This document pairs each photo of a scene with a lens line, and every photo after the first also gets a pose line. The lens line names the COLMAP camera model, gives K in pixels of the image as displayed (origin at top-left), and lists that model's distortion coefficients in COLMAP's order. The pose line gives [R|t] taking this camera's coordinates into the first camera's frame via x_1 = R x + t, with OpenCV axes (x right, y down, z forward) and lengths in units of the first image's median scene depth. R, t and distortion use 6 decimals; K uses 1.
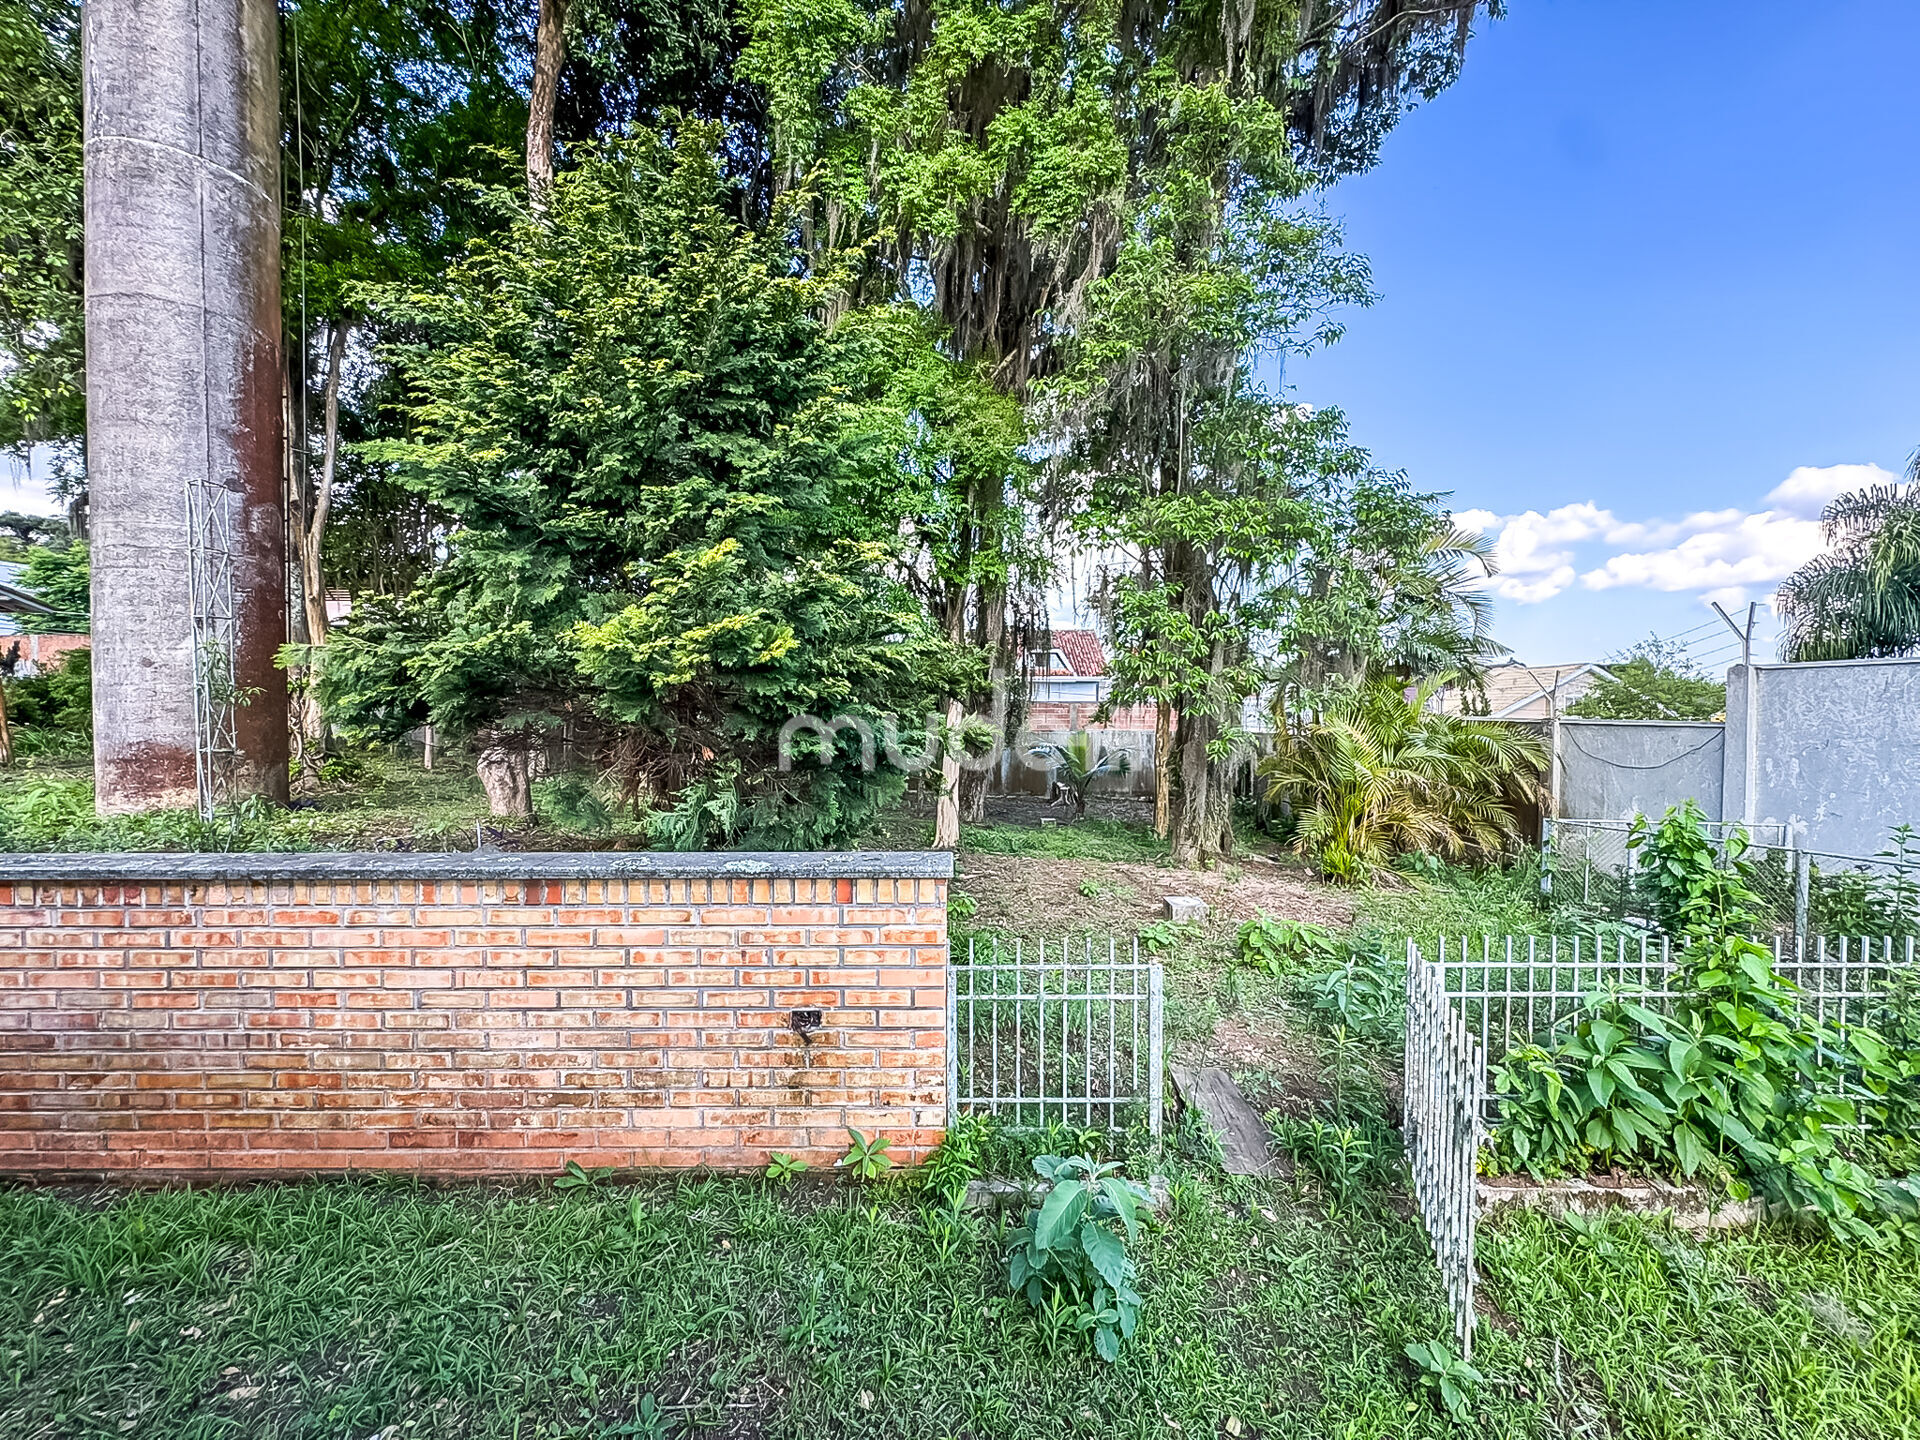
lens RADIAL K [[761.8, 0, 960.0], [0, 761.8, 719.3], [0, 0, 1]] dist [-0.001382, 0.000059]
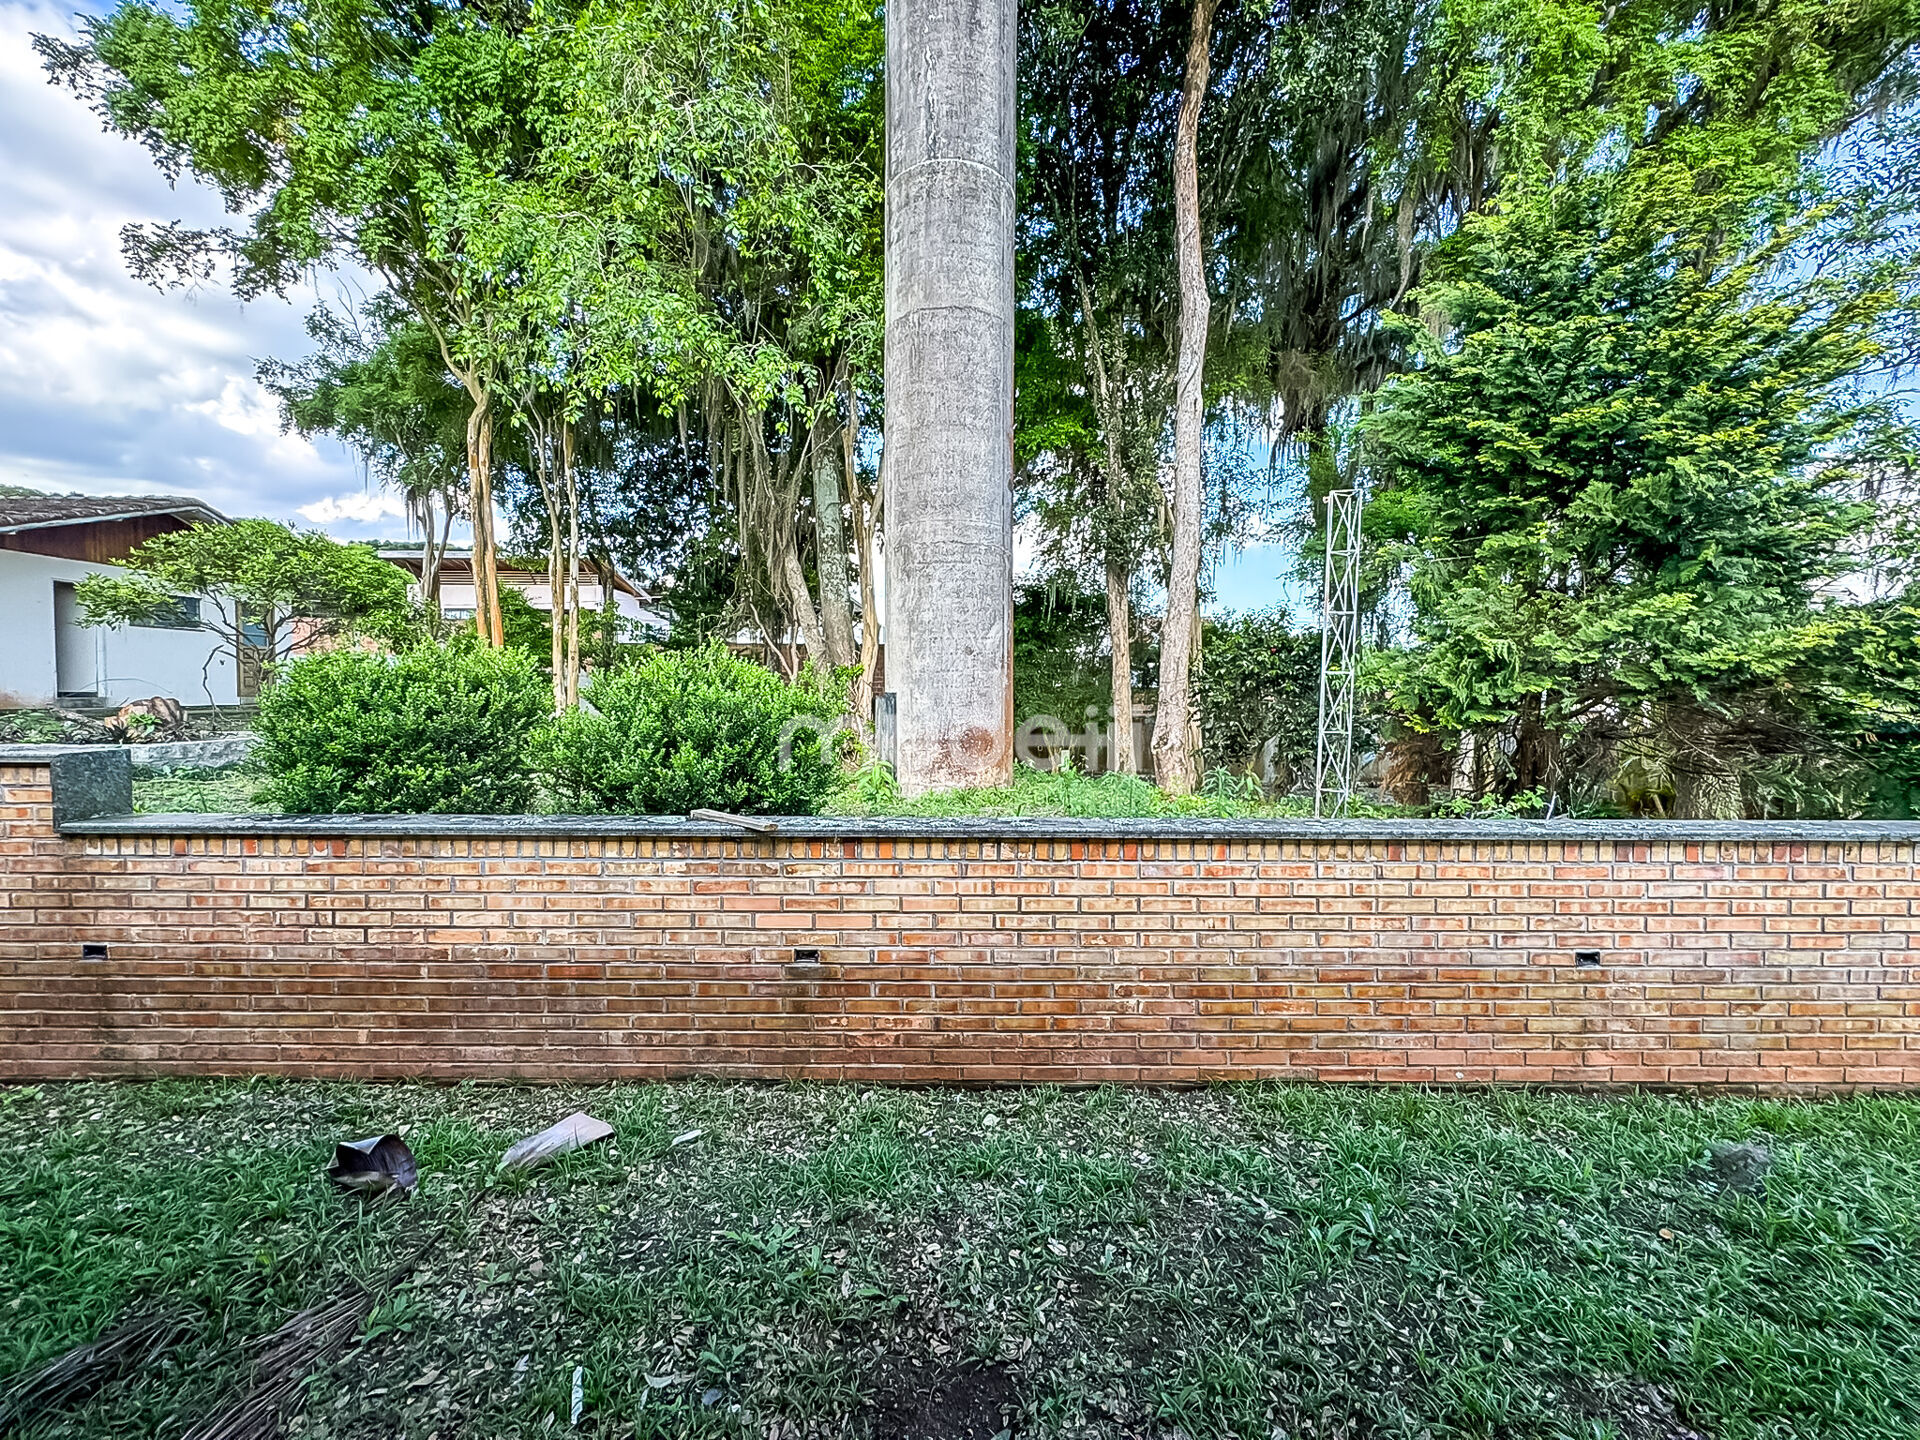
lens RADIAL K [[761.8, 0, 959.6], [0, 761.8, 720.8], [0, 0, 1]] dist [-0.001382, 0.000059]
pose [[0.999834, 0.001234, -0.018156, -2.364350], [-0.000779, 0.999687, 0.025010, -0.004819], [0.018181, -0.024991, 0.999522, -0.203172]]
